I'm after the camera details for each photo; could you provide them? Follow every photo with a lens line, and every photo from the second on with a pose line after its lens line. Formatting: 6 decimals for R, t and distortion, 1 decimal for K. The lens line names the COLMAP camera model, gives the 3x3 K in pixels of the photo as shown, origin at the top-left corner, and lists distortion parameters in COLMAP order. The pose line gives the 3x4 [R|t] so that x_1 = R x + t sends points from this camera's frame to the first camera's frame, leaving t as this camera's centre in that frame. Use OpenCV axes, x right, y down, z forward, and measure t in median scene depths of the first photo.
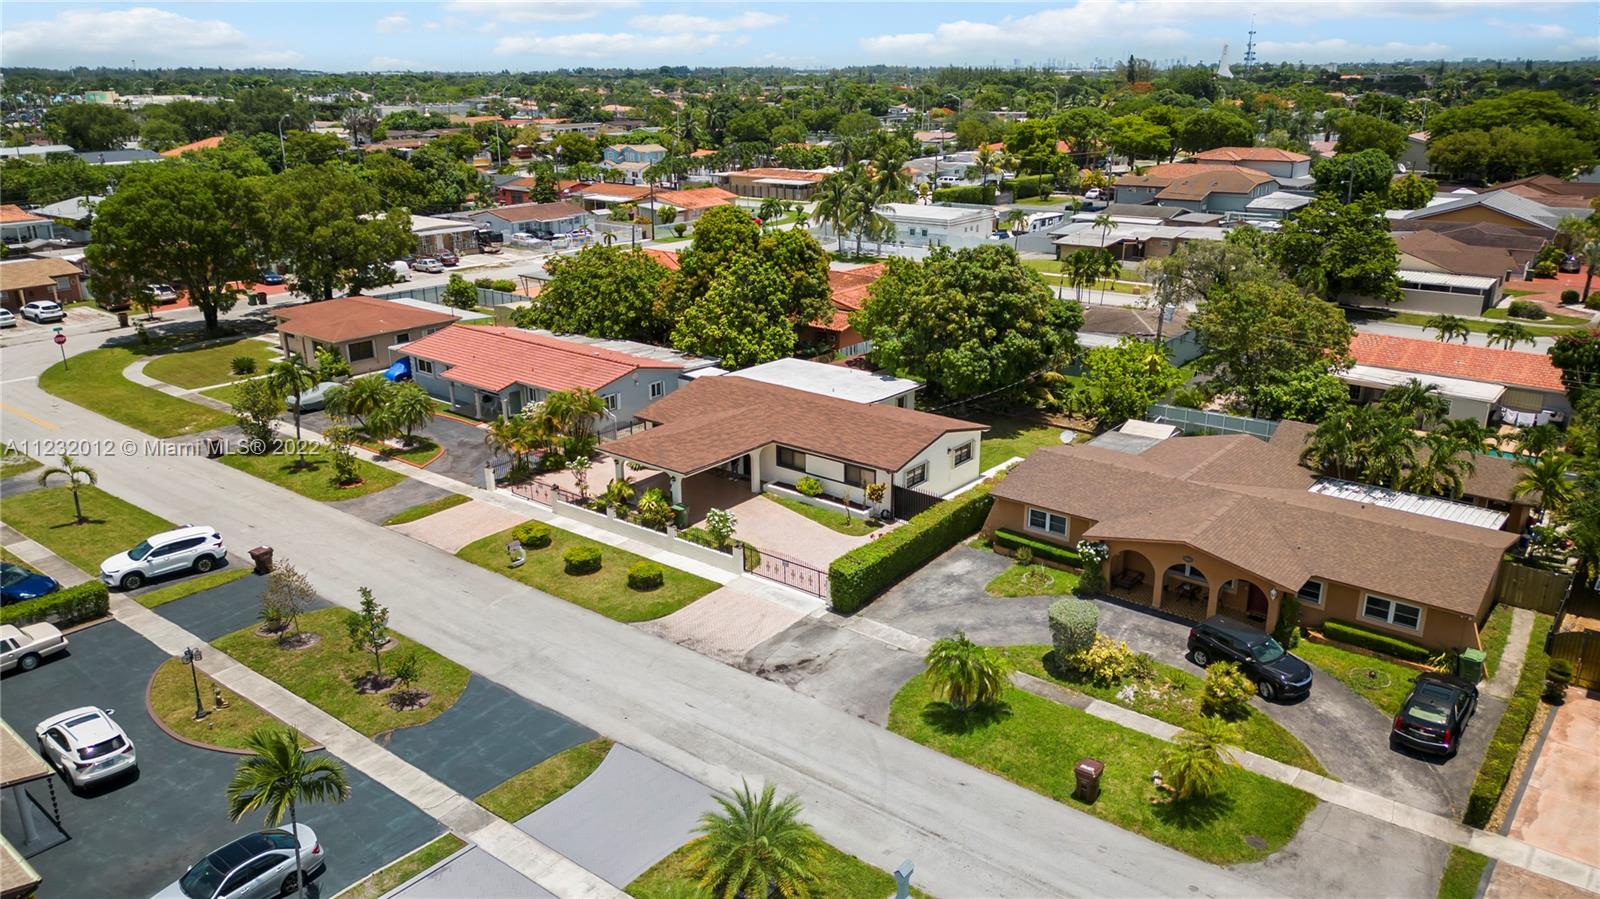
lens RADIAL K [[1114.6, 0, 790.9], [0, 1114.6, 451.6], [0, 0, 1]] dist [0.071610, -0.060457]
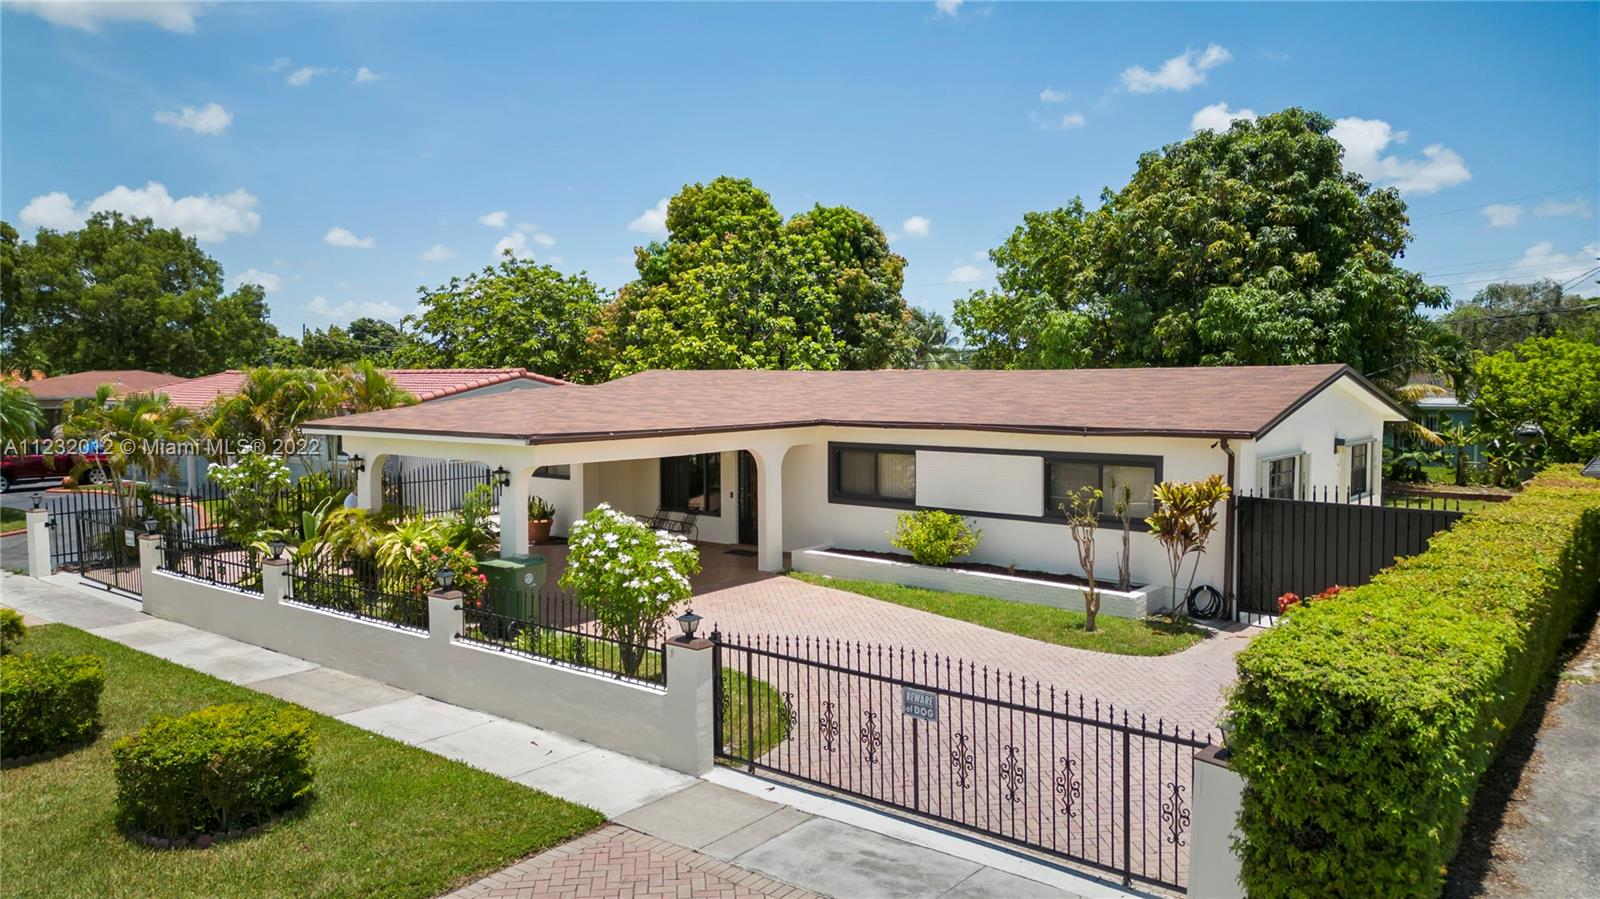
lens RADIAL K [[1114.6, 0, 790.9], [0, 1114.6, 451.6], [0, 0, 1]] dist [0.071610, -0.060457]
pose [[0.999908, 0.002947, -0.013225, -0.020826], [-0.006157, 0.968287, -0.249763, 0.088188], [0.012070, 0.249822, 0.968217, 0.657879]]
